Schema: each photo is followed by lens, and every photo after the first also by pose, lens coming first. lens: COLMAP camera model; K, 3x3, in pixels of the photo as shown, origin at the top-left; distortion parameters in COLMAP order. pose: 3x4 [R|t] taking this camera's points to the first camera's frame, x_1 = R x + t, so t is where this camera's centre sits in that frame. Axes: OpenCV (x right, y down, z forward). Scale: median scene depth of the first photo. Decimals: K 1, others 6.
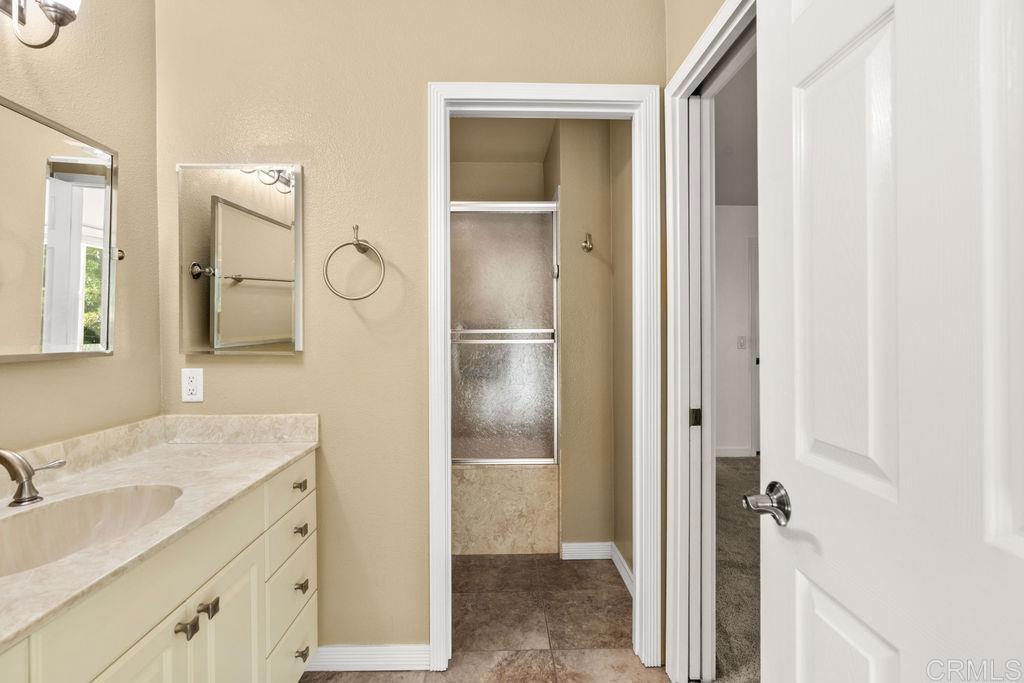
lens RADIAL K [[457.0, 0, 502.4], [0, 457.0, 329.0], [0, 0, 1]] dist [-0.004985, -0.000041]
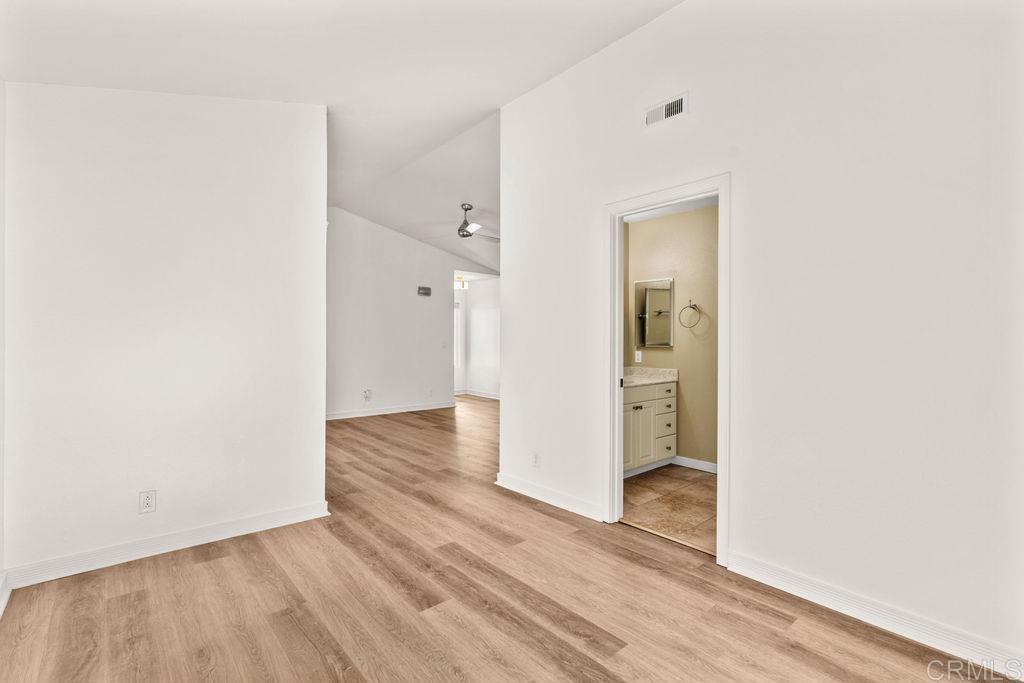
lens RADIAL K [[466.7, 0, 508.1], [0, 466.7, 338.0], [0, 0, 1]] dist [-0.000841, 0.000915]
pose [[0.636989, 0.002450, -0.770869, 1.095505], [-0.002768, 0.999996, 0.000891, 0.001234], [0.770868, 0.001566, 0.636993, -1.552698]]
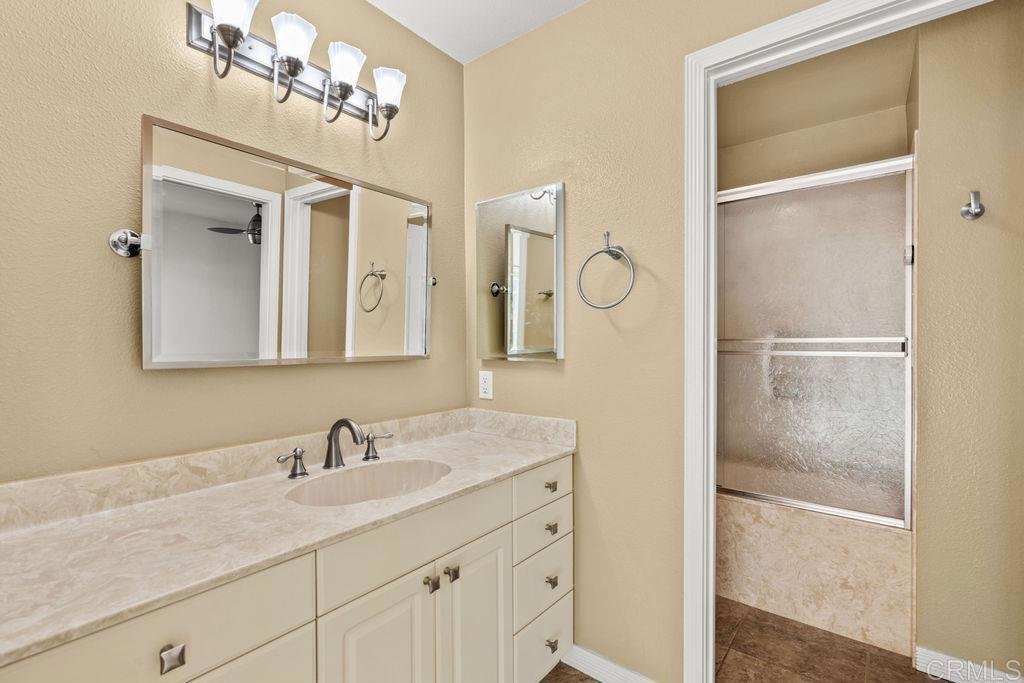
lens RADIAL K [[460.6, 0, 506.8], [0, 460.6, 341.5], [0, 0, 1]] dist [-0.003796, 0.001716]
pose [[0.771326, 0.002740, -0.636434, 0.137656], [0.002906, 0.999965, 0.007826, -0.001057], [0.636433, -0.007886, 0.771292, 0.098959]]
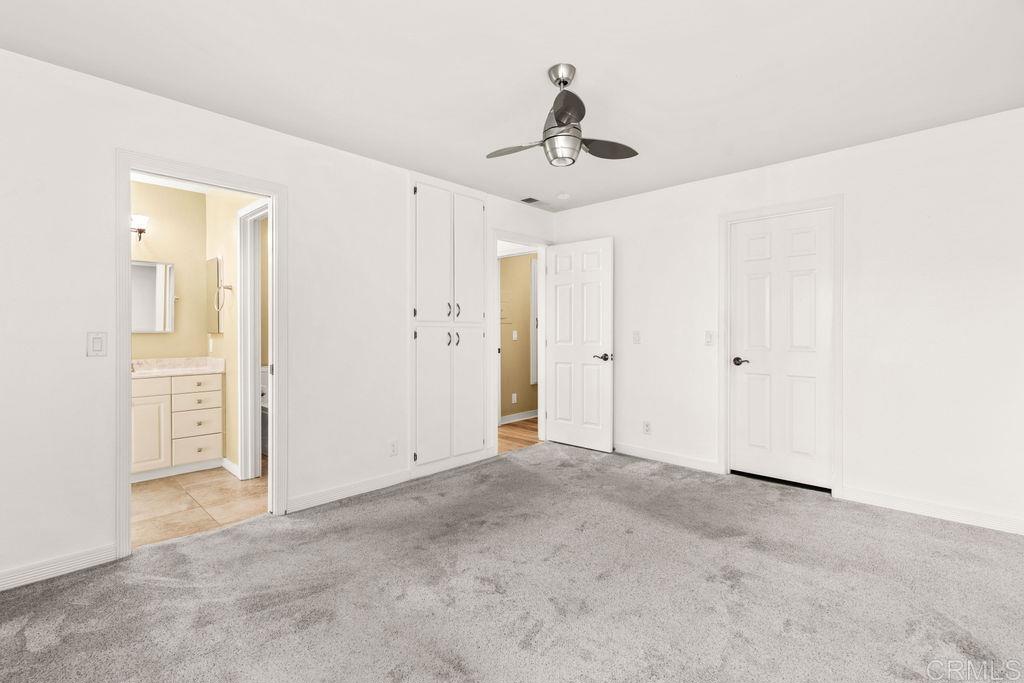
lens RADIAL K [[459.7, 0, 509.2], [0, 459.7, 337.9], [0, 0, 1]] dist [-0.002704, 0.001305]
pose [[0.720131, 0.007594, -0.693796, 2.327943], [-0.001779, 0.999957, 0.009100, 0.052307], [0.693835, -0.005319, 0.720114, 0.310737]]
